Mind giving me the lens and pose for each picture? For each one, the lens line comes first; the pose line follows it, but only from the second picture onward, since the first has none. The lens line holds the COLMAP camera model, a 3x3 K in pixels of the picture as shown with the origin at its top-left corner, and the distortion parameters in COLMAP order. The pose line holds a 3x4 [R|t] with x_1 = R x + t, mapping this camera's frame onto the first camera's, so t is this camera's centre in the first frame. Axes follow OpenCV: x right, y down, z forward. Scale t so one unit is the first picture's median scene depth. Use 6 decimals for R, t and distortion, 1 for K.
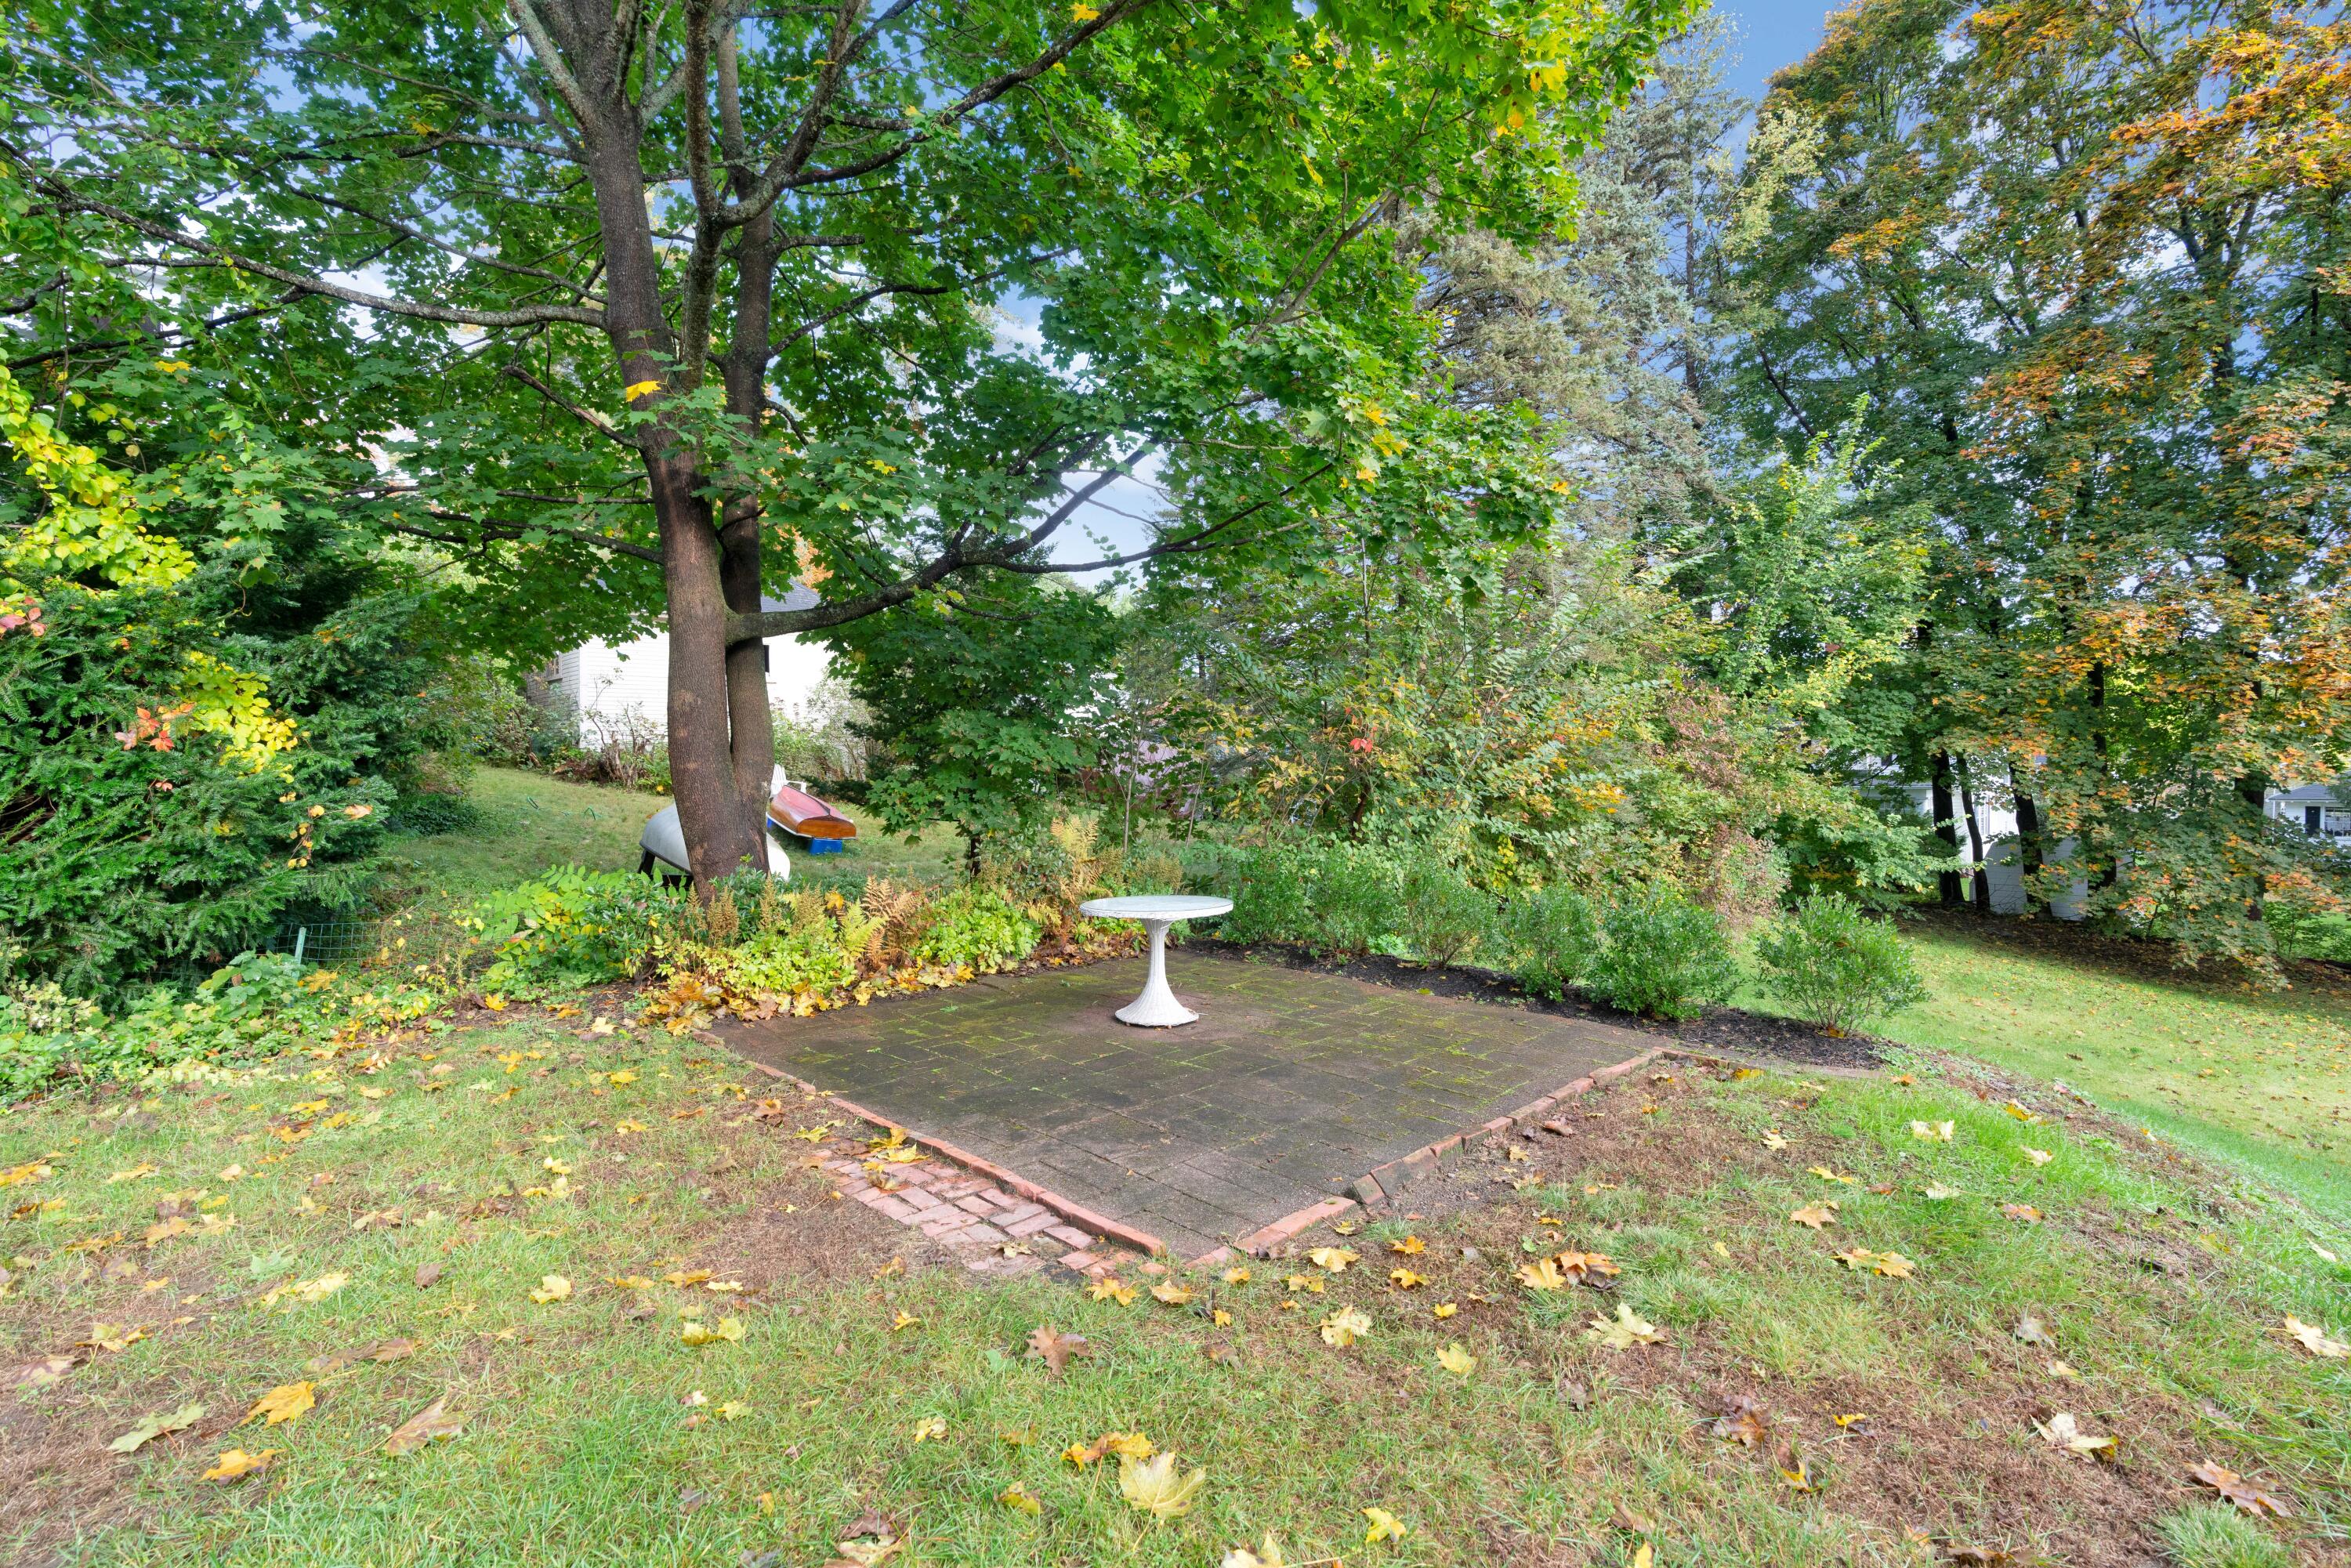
lens RADIAL K [[1074.6, 0, 1172.9], [0, 1074.6, 777.6], [0, 0, 1]] dist [0.002429, 0.001444]
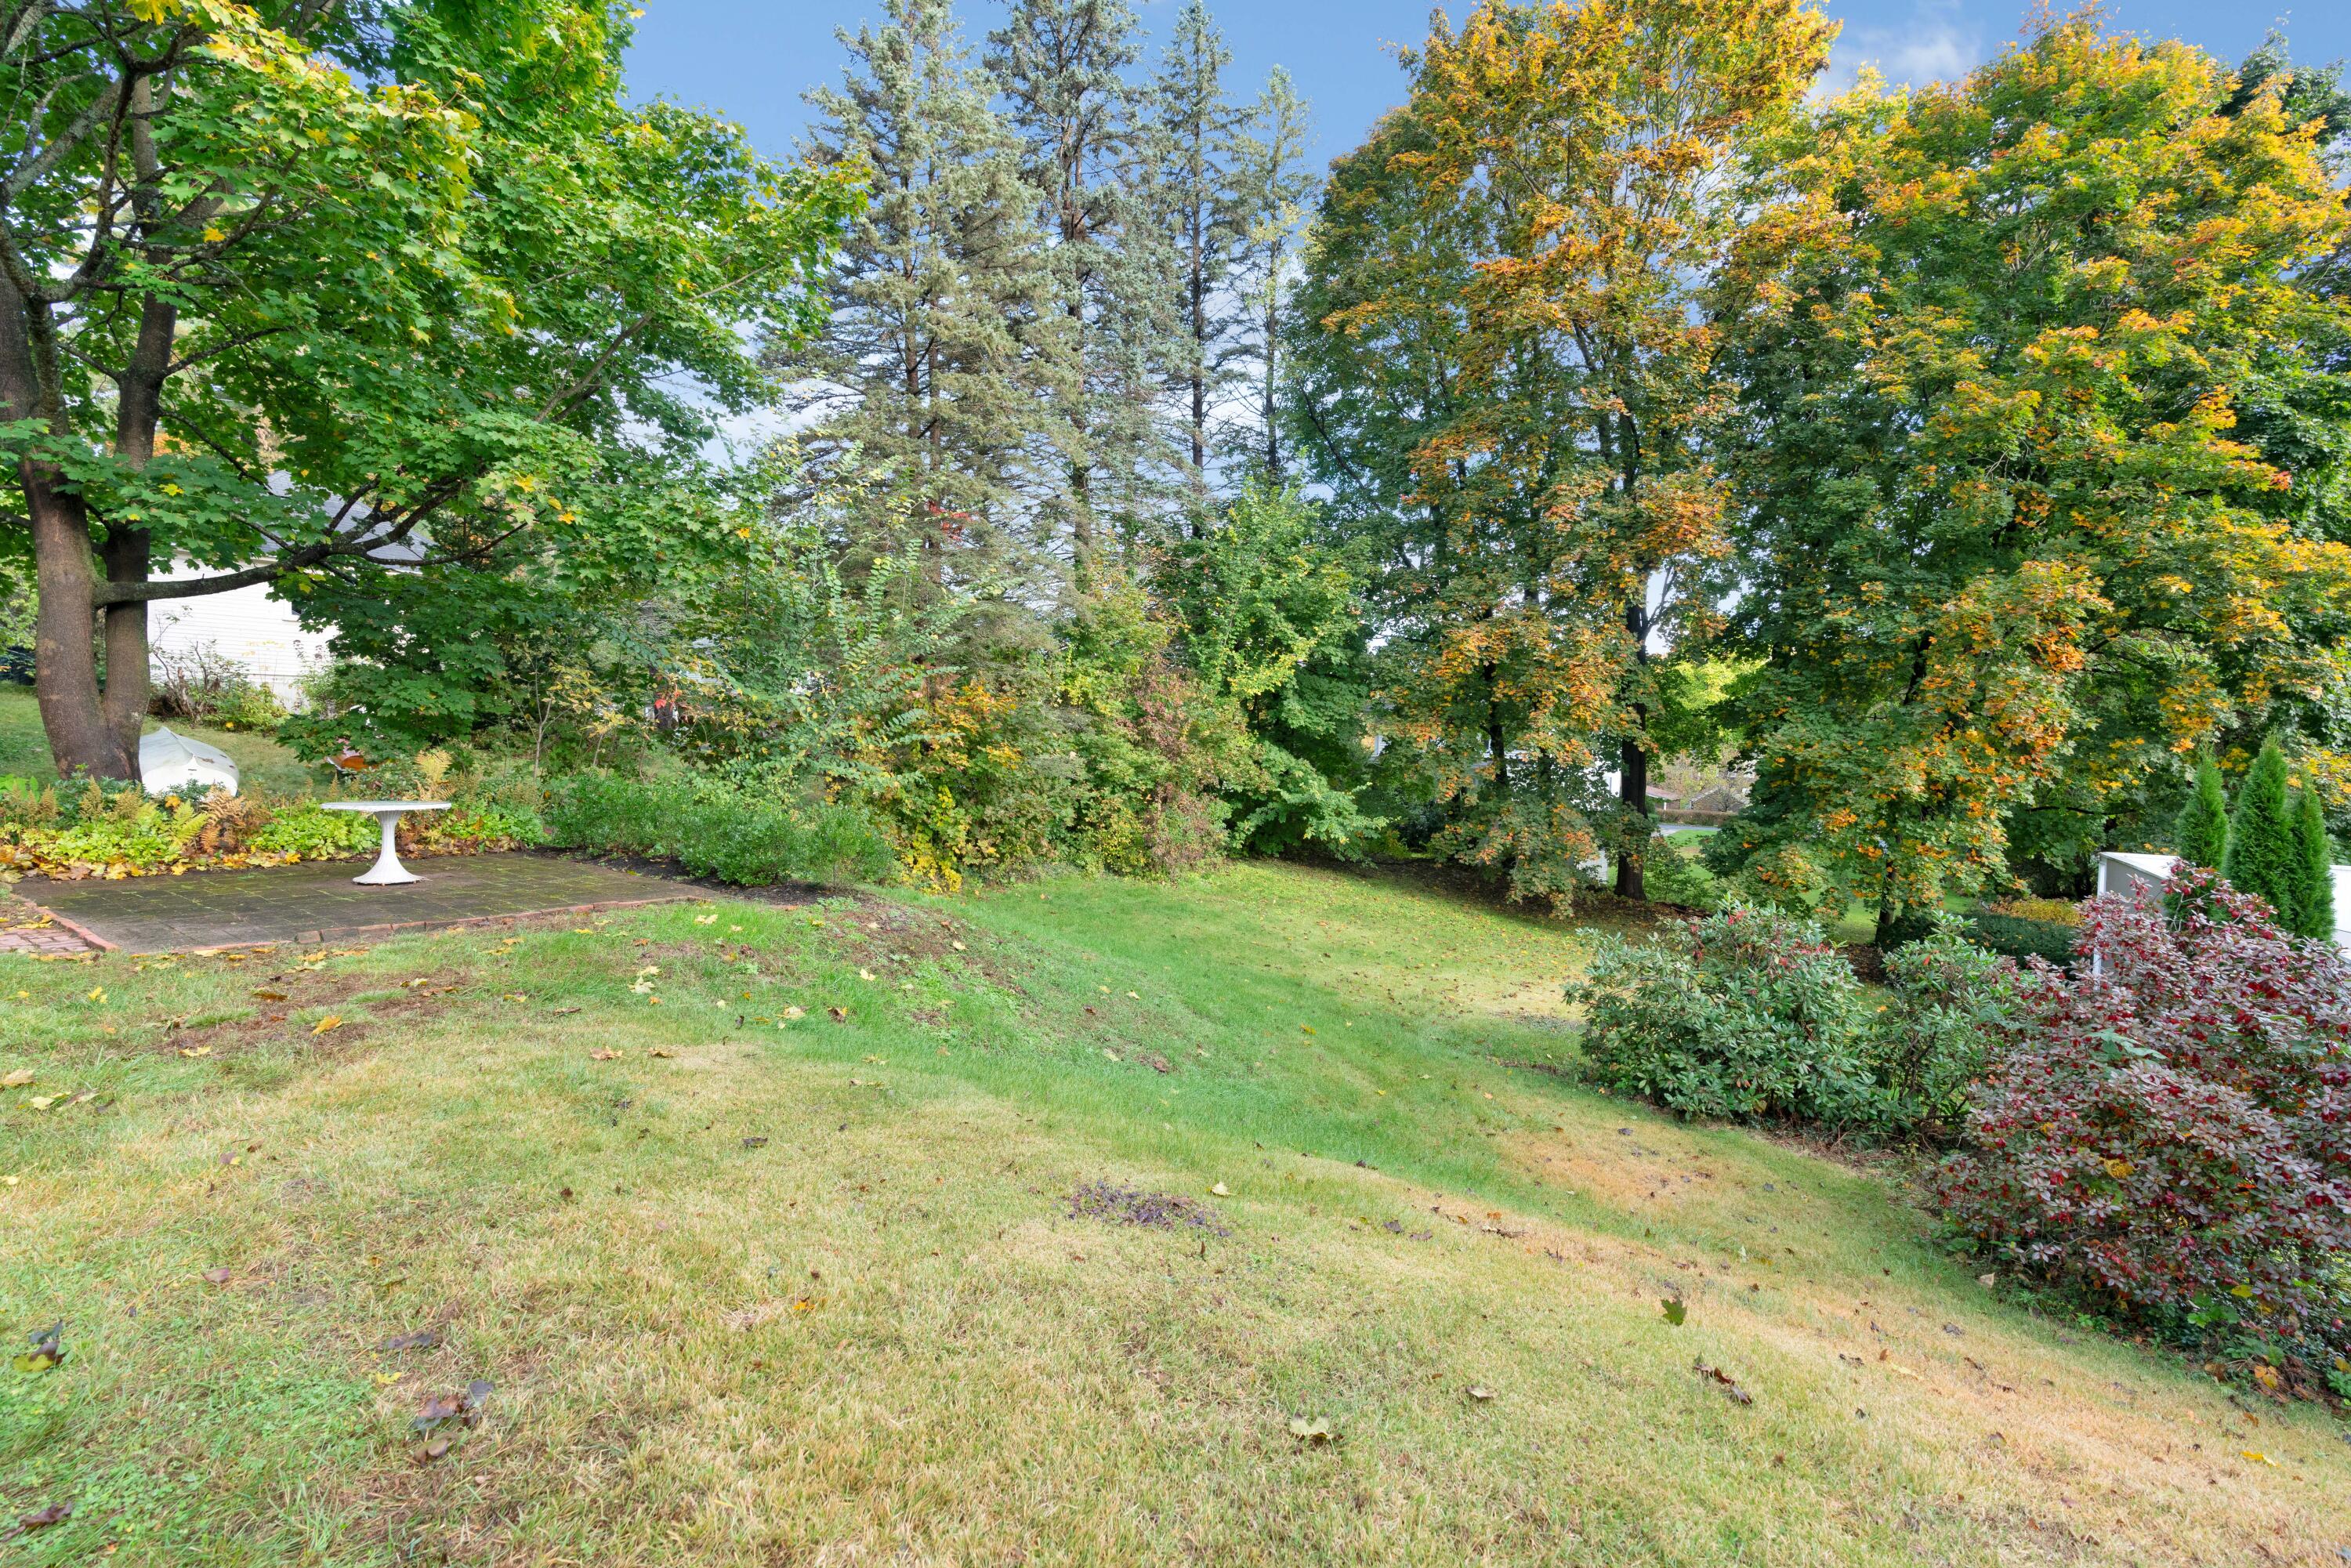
lens RADIAL K [[1074.6, 0, 1178.4], [0, 1074.6, 790.7], [0, 0, 1]] dist [0.002429, 0.001444]
pose [[0.982242, 0.027428, 0.185602, 0.633478], [-0.035255, 0.998617, 0.039003, 0.001615], [-0.184275, -0.044854, 0.981851, -0.532815]]
